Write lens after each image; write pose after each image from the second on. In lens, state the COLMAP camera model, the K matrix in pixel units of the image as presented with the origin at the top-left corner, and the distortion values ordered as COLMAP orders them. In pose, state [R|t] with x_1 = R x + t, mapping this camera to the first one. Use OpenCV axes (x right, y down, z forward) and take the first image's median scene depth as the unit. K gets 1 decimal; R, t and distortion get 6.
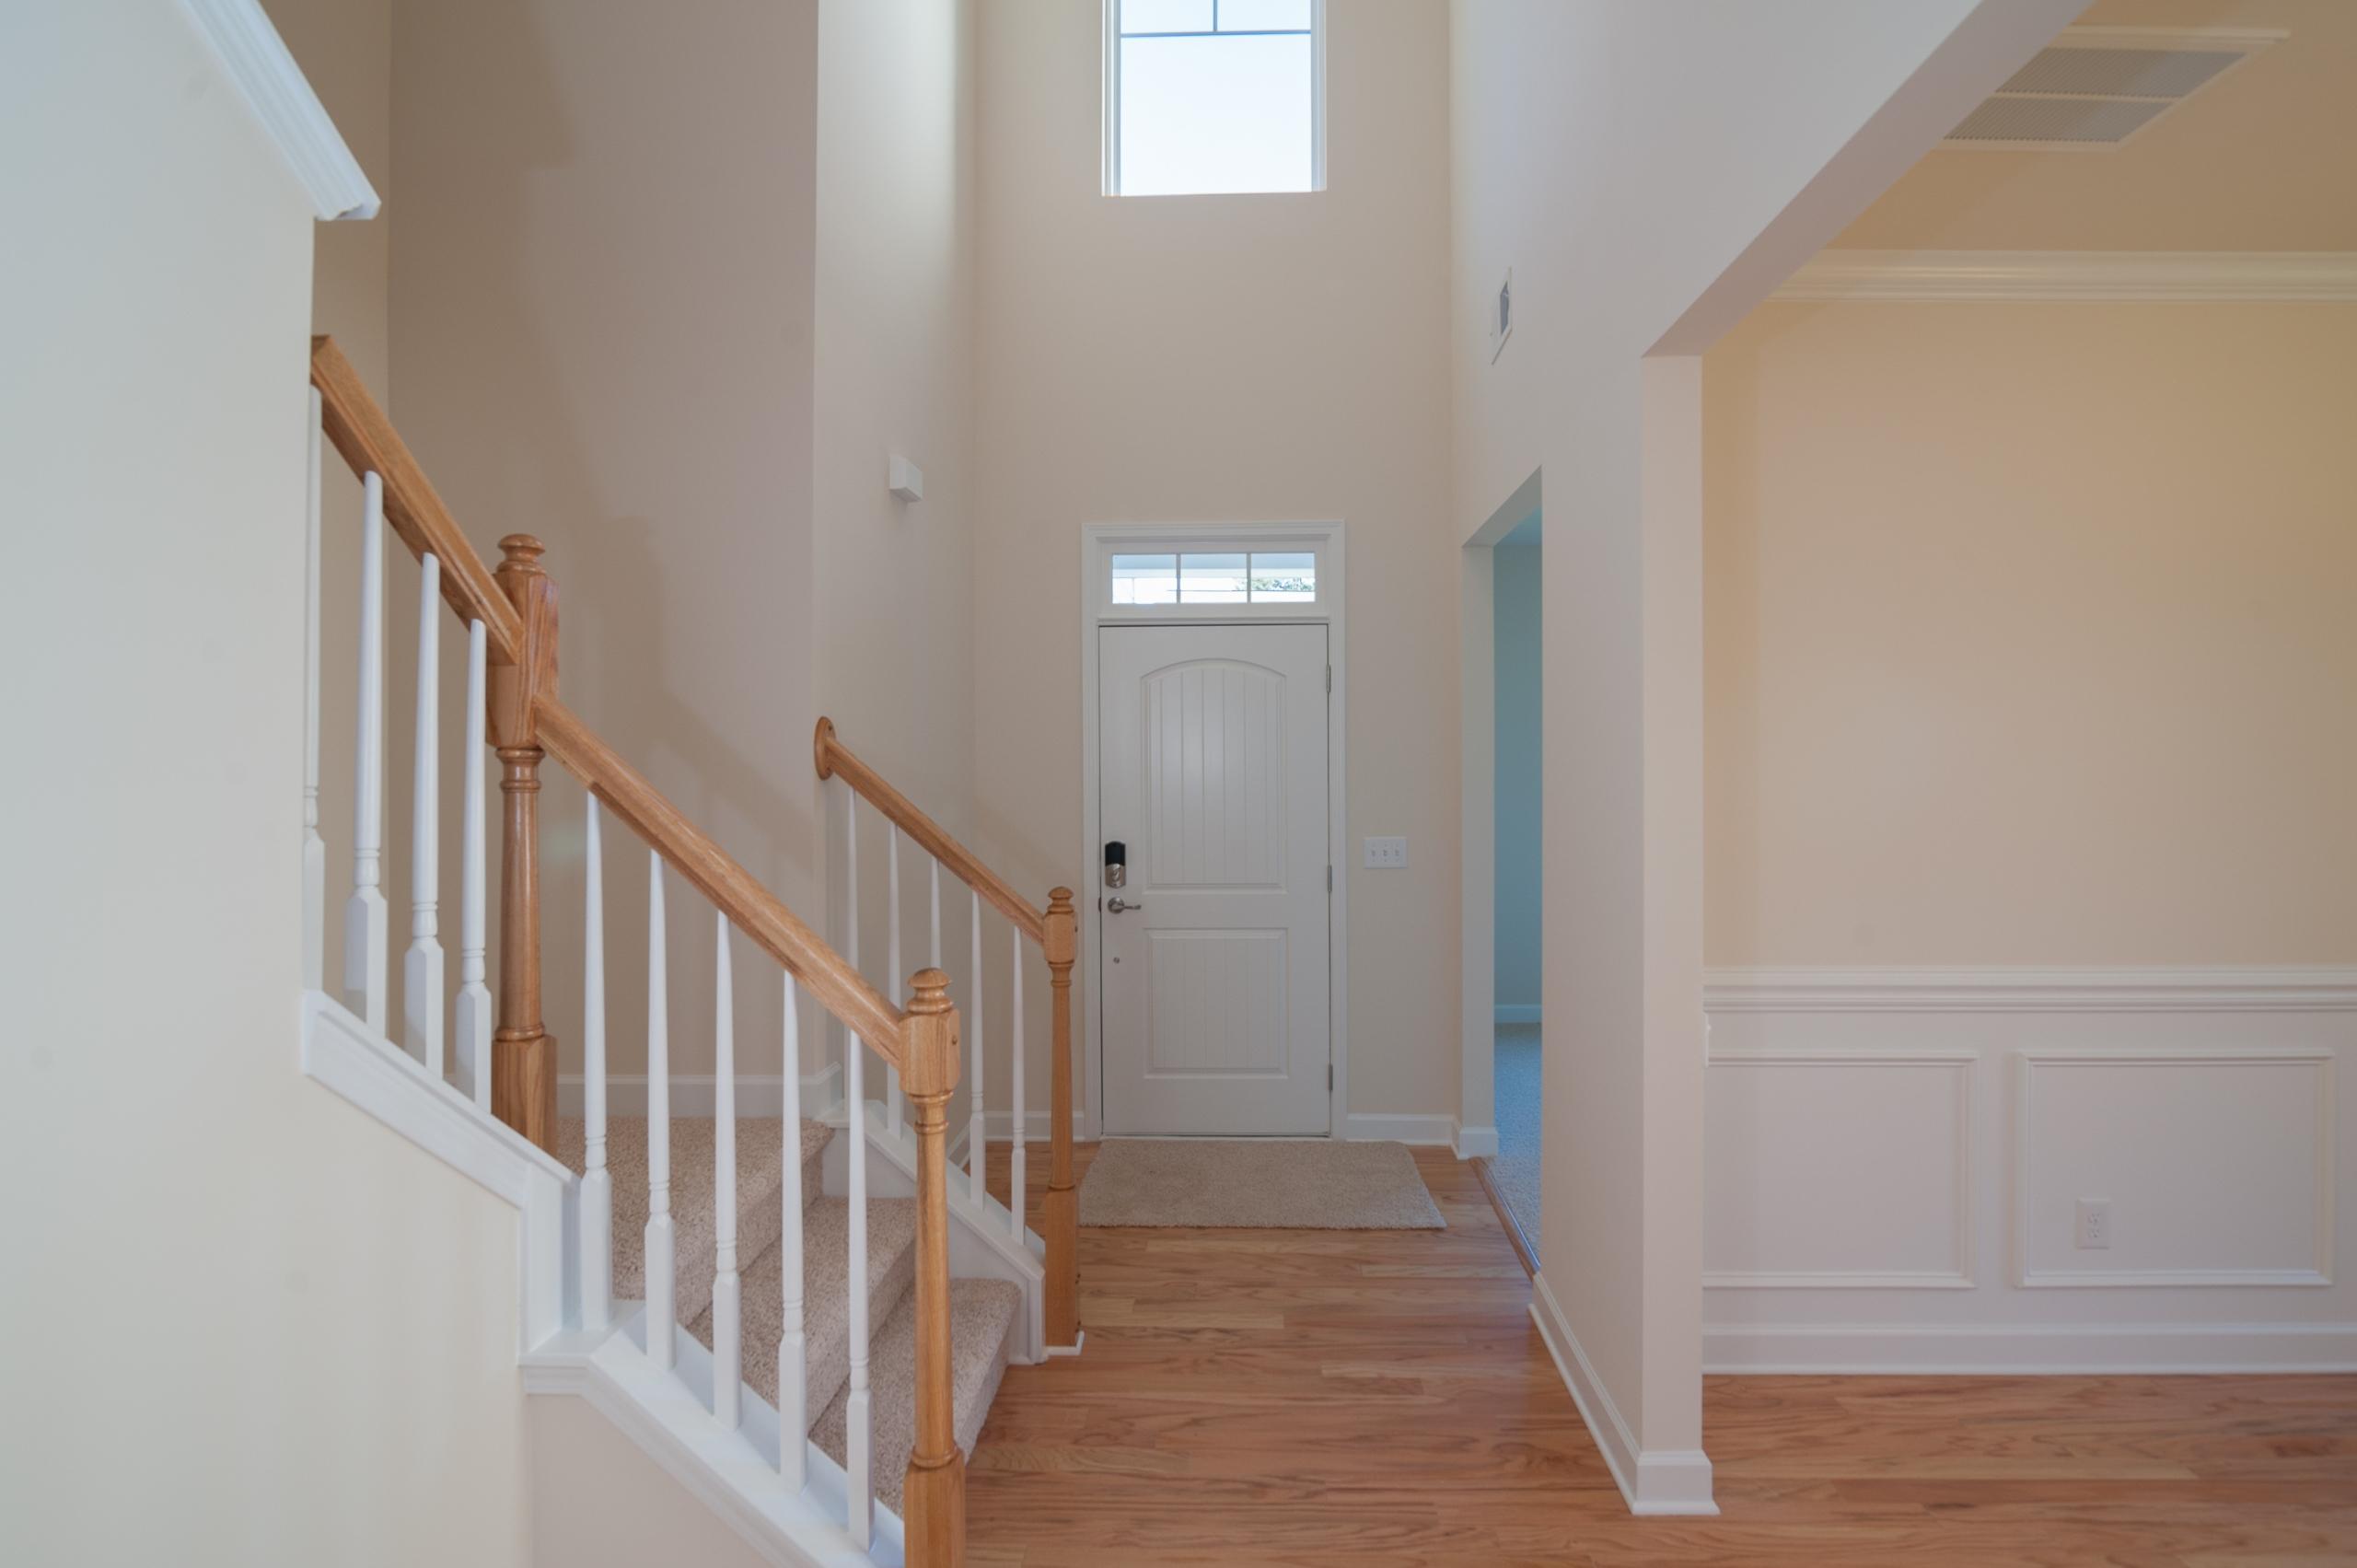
lens RADIAL K [[1081.1, 0, 1174.6], [0, 1081.1, 778.0], [0, 0, 1]] dist [0.017920, 0.000325]
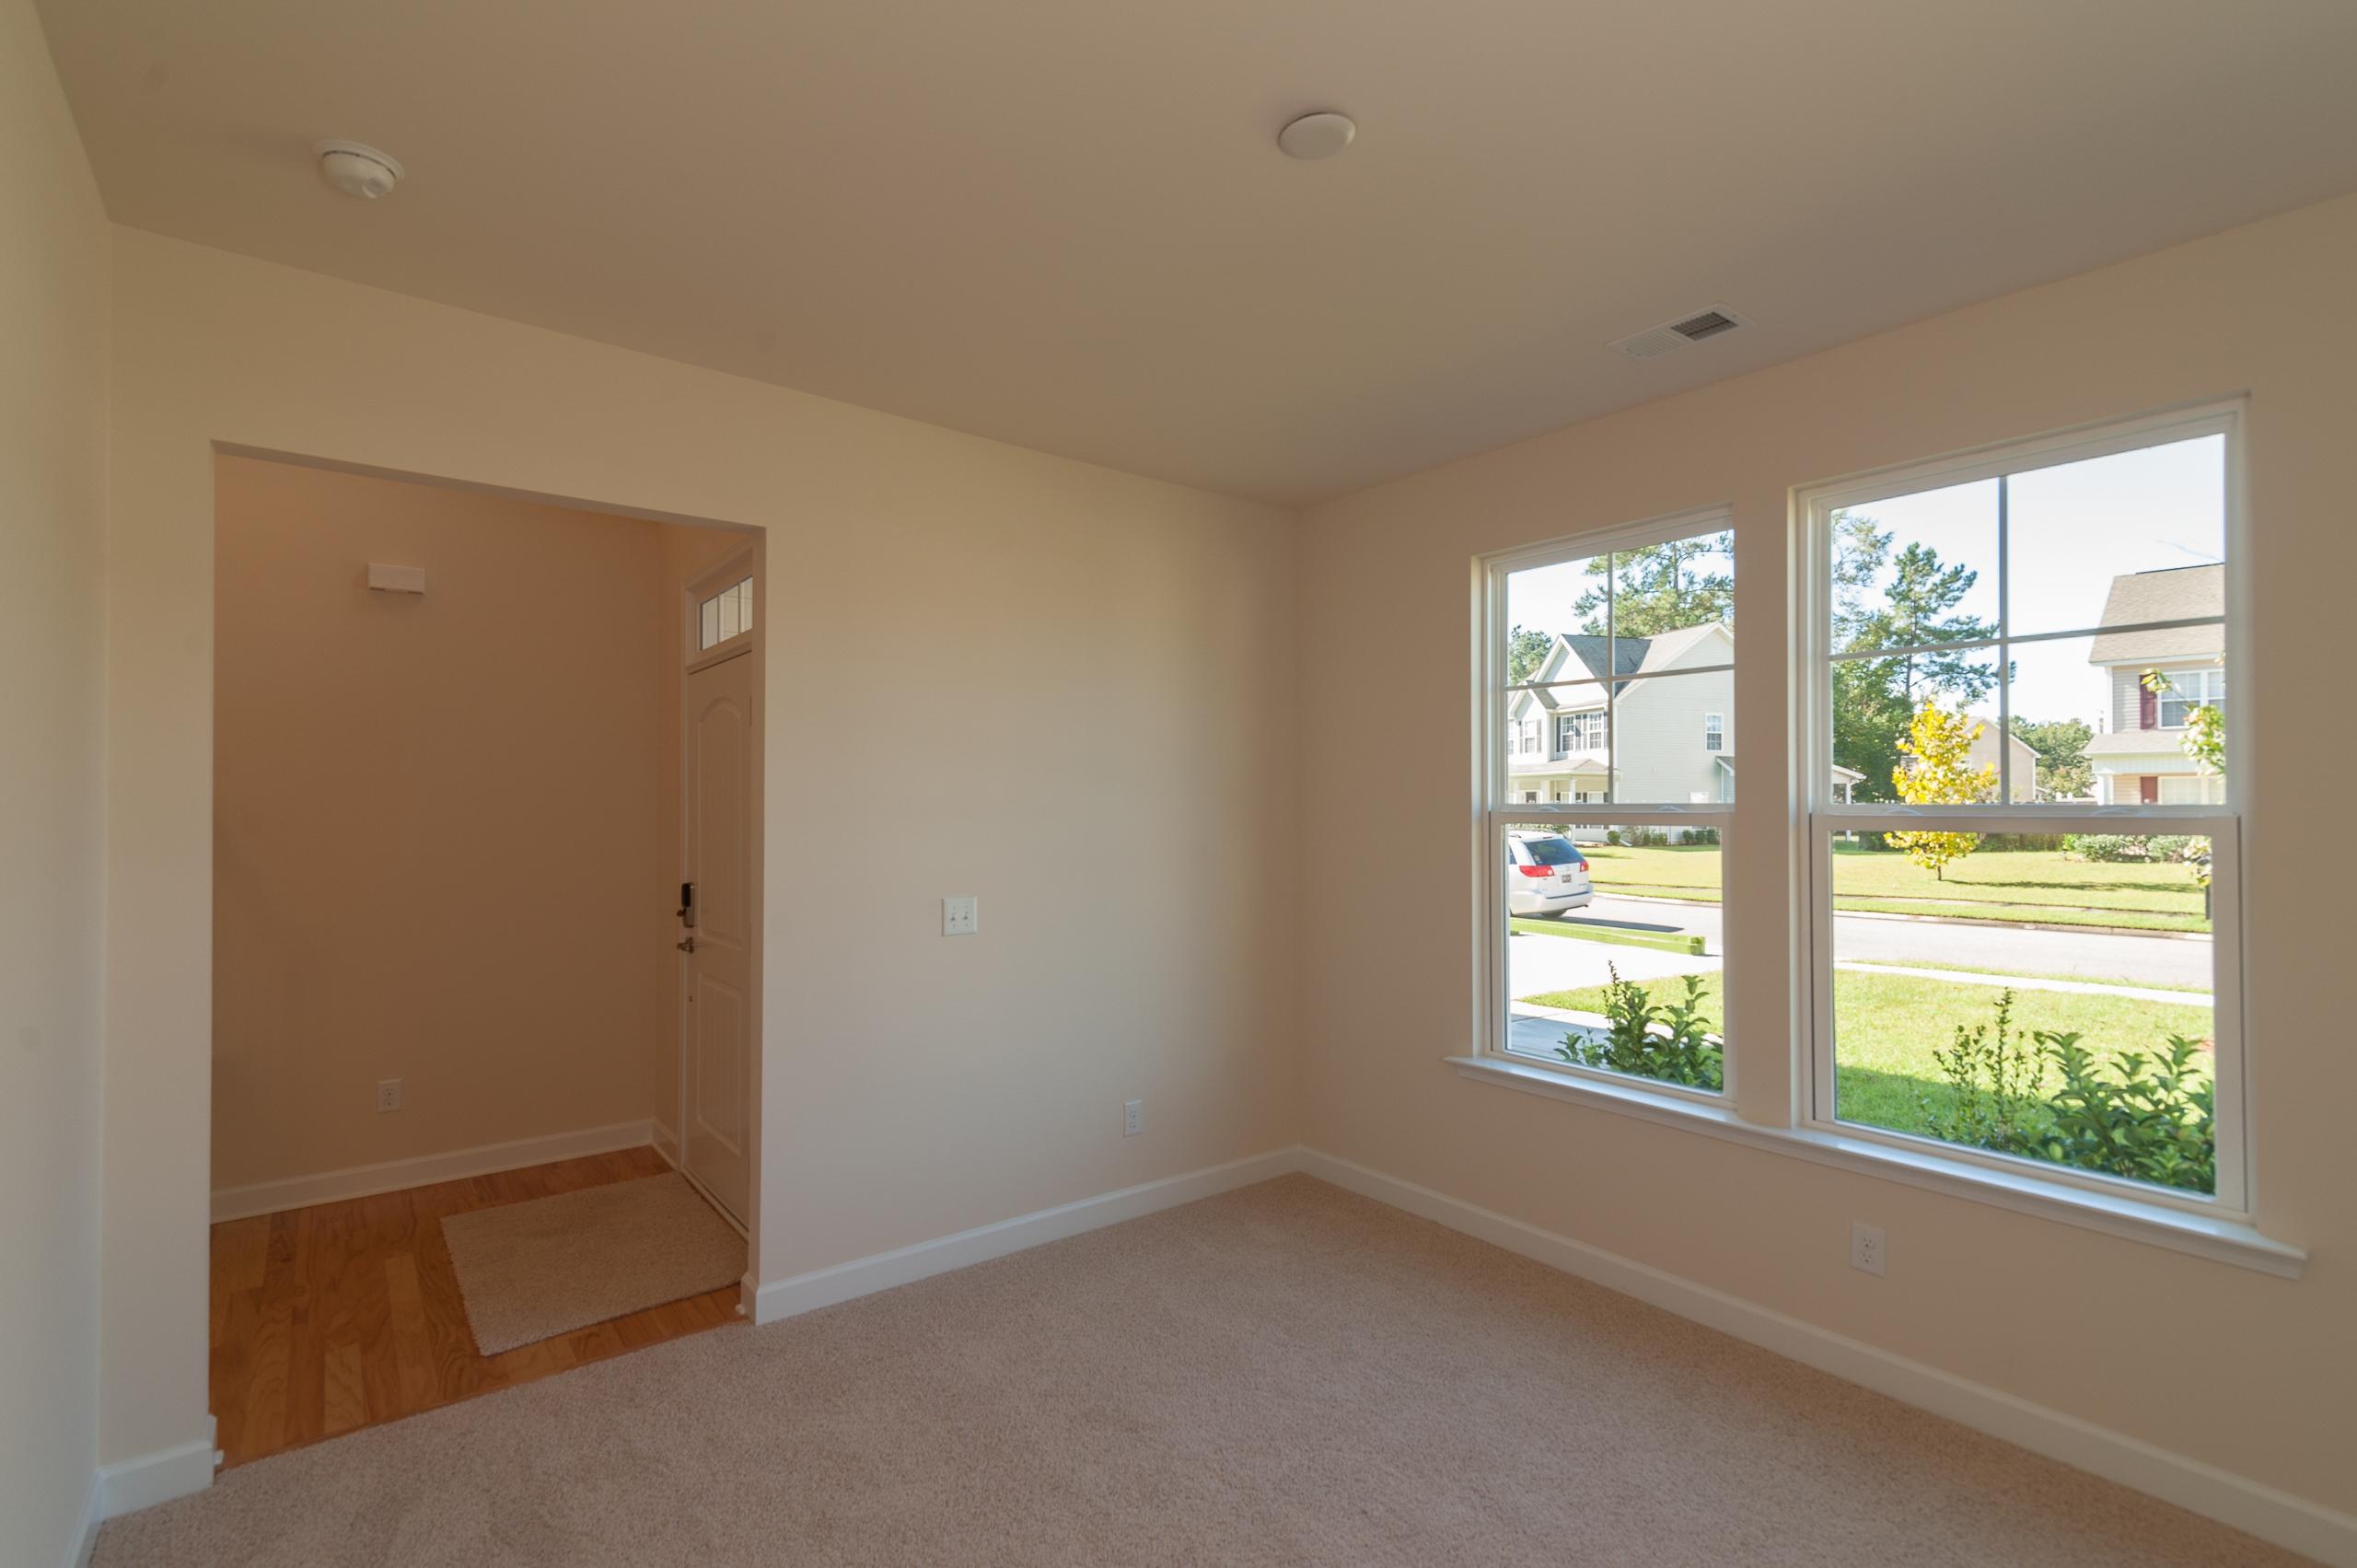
lens RADIAL K [[1081.1, 0, 1174.6], [0, 1081.1, 778.0], [0, 0, 1]] dist [0.017920, 0.000325]
pose [[0.662810, 0.011979, -0.748692, 1.309559], [-0.015766, 0.999874, 0.002040, -0.062134], [0.748621, 0.010451, 0.662915, 0.854653]]
